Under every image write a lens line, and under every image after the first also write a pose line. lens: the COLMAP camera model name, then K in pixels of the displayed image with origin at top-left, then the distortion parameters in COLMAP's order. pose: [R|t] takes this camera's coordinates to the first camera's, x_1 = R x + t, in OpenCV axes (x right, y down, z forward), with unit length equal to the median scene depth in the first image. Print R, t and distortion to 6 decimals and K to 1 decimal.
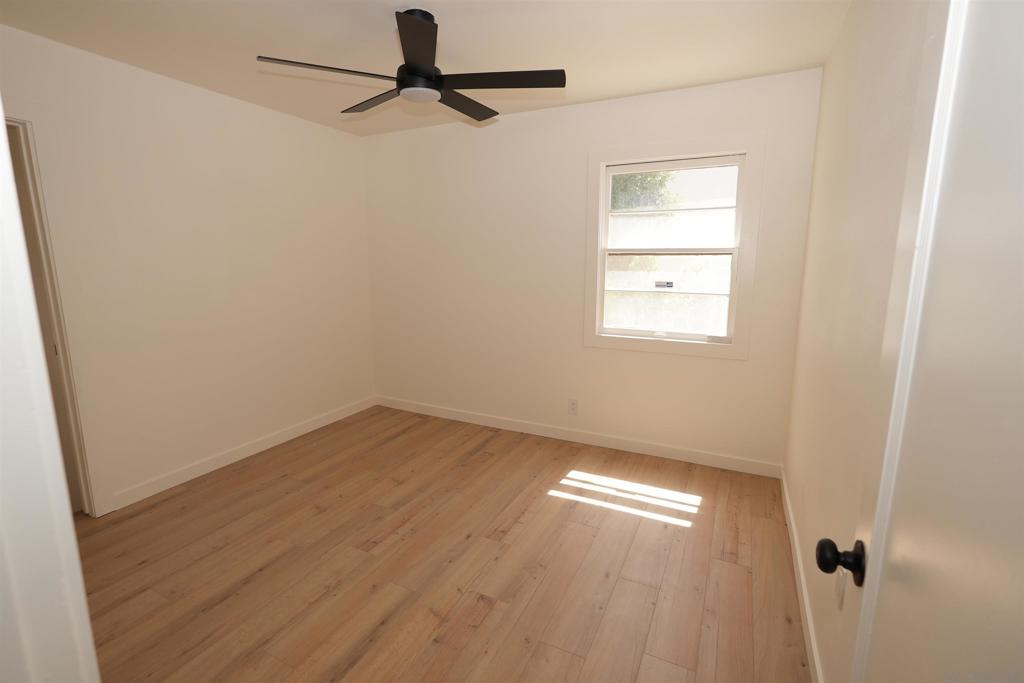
lens RADIAL K [[464.4, 0, 508.0], [0, 464.4, 340.3], [0, 0, 1]] dist [-0.022581, 0.009633]
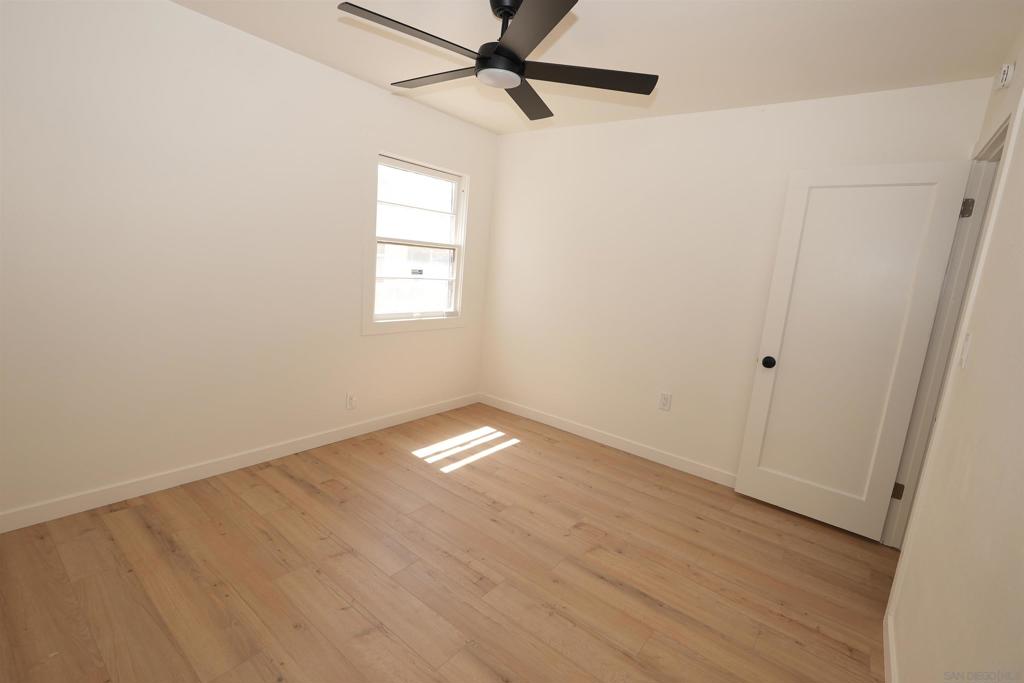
lens RADIAL K [[464.4, 0, 508.0], [0, 464.4, 340.3], [0, 0, 1]] dist [-0.022581, 0.009633]
pose [[0.201549, -0.150292, 0.967879, -0.802864], [0.084168, 0.987160, 0.135759, -0.093416], [-0.975855, 0.054103, 0.211611, 0.561233]]
